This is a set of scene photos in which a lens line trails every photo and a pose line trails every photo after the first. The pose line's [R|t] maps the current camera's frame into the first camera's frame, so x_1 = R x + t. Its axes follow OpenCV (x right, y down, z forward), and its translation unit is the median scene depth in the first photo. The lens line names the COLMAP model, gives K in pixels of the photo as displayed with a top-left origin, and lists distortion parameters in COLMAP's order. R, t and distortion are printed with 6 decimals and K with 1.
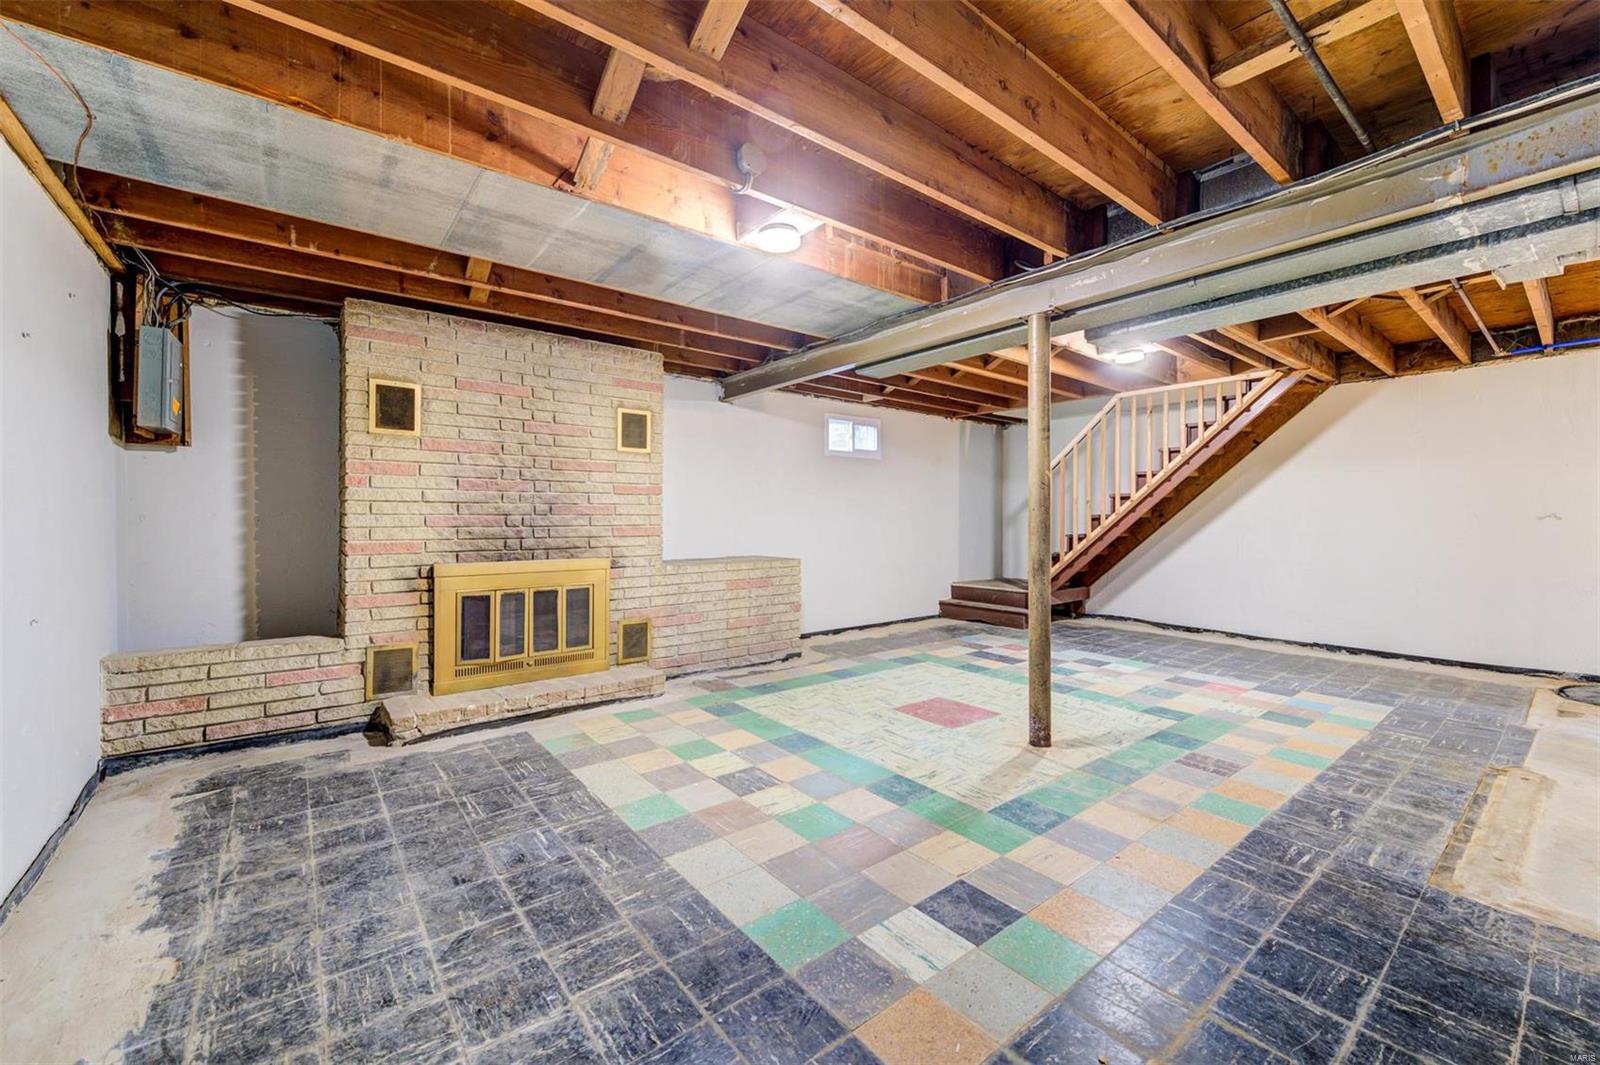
lens RADIAL K [[644.4, 0, 806.6], [0, 644.4, 521.0], [0, 0, 1]] dist [0.011230, -0.002161]
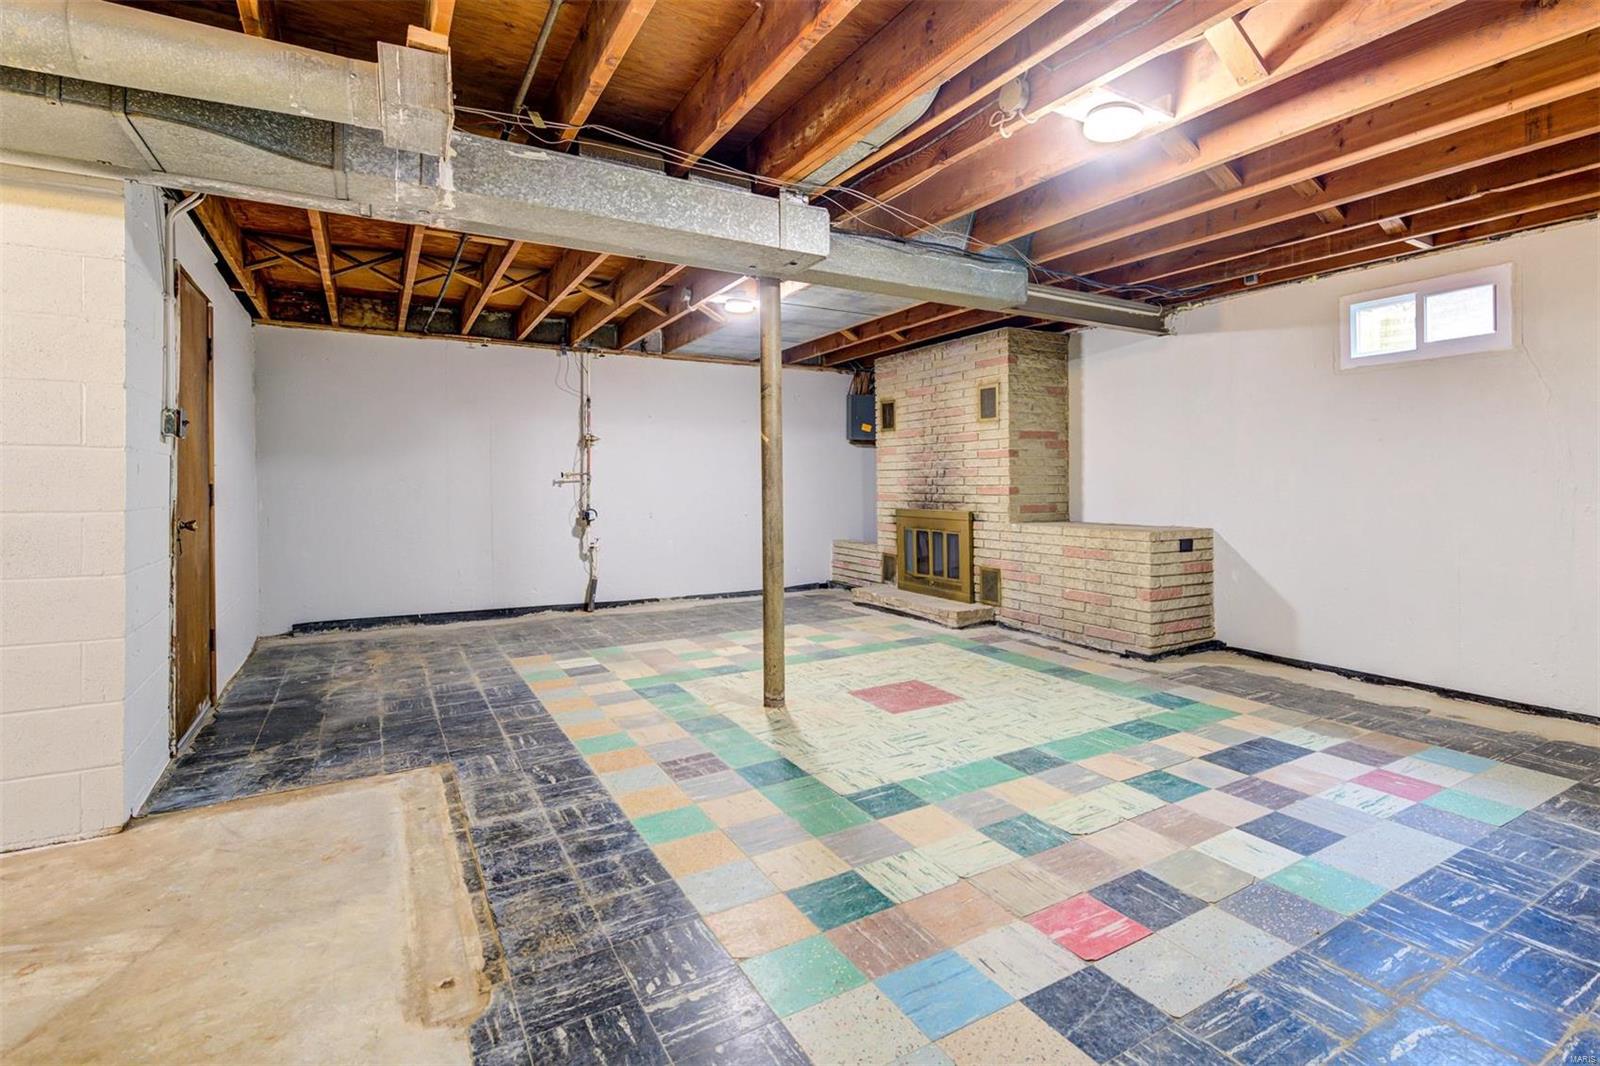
lens RADIAL K [[767.8, 0, 864.7], [0, 767.8, 478.9], [0, 0, 1]] dist [0.011968, -0.000015]
pose [[-0.111850, -0.004571, -0.993715, 1.599273], [-0.000277, 0.999990, -0.004568, 0.002061], [0.993725, -0.000236, -0.111850, 1.333142]]
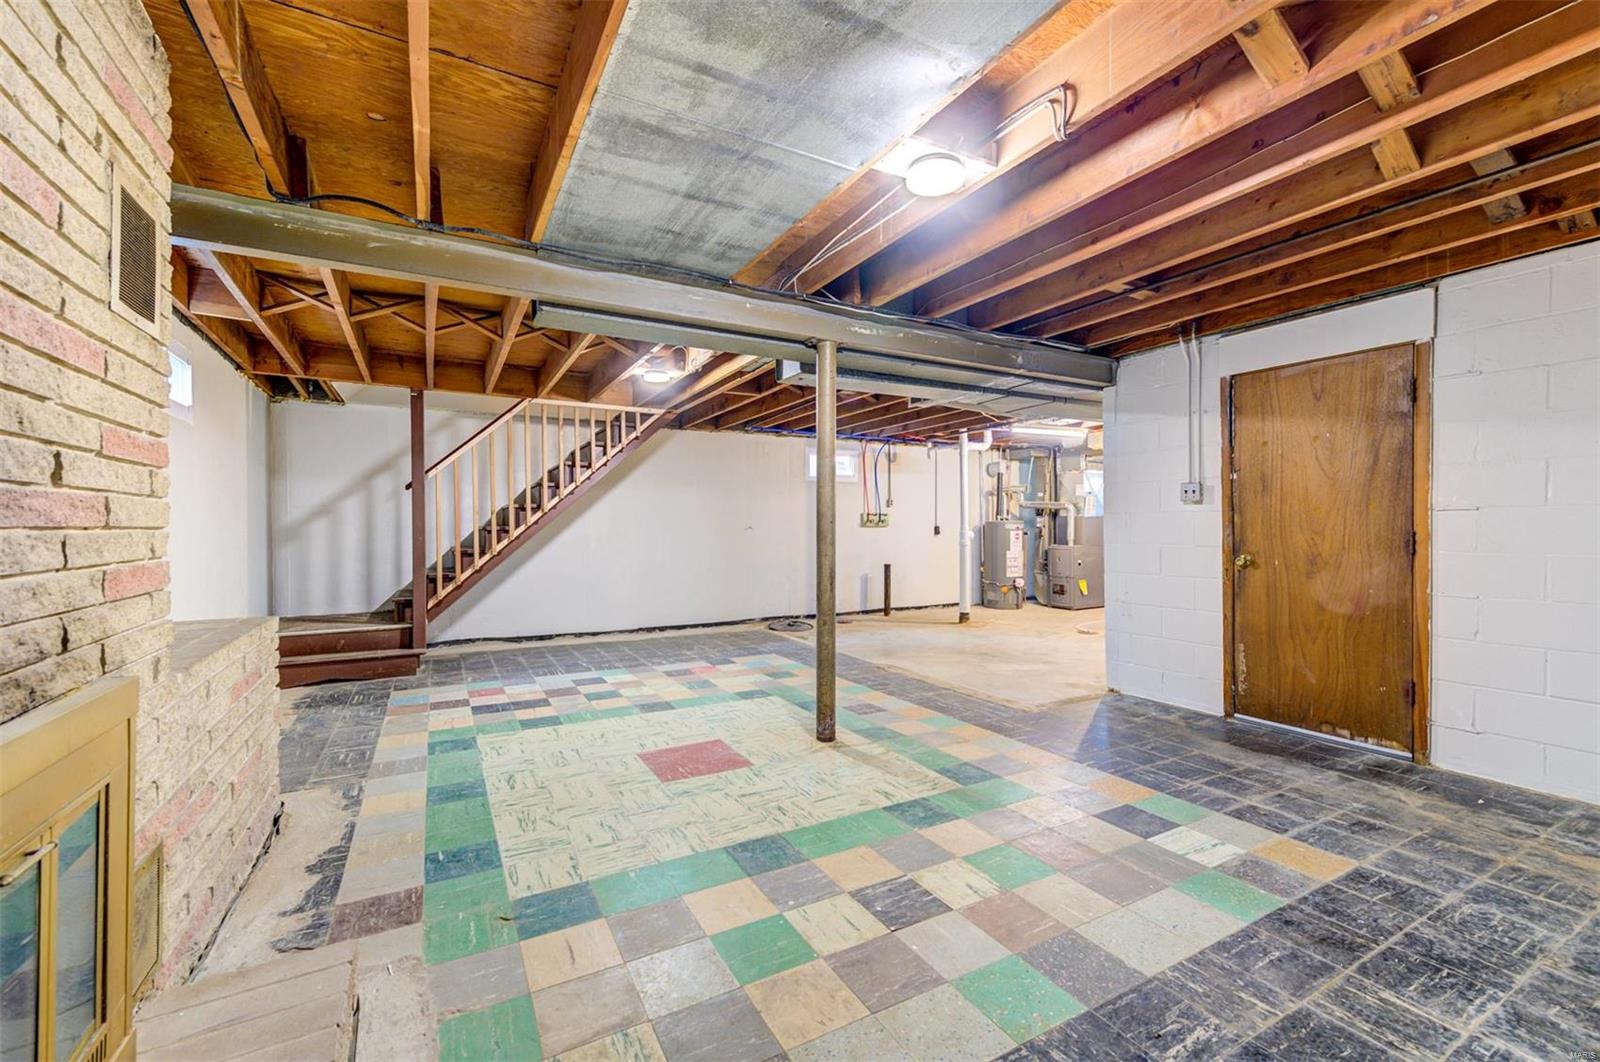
lens RADIAL K [[644.4, 0, 791.9], [0, 644.4, 528.5], [0, 0, 1]] dist [0.011230, -0.002161]
pose [[0.176670, -0.003162, 0.984265, -0.745030], [0.008460, 0.999963, 0.001694, -0.010110], [-0.984234, 0.008027, 0.176690, 0.904884]]
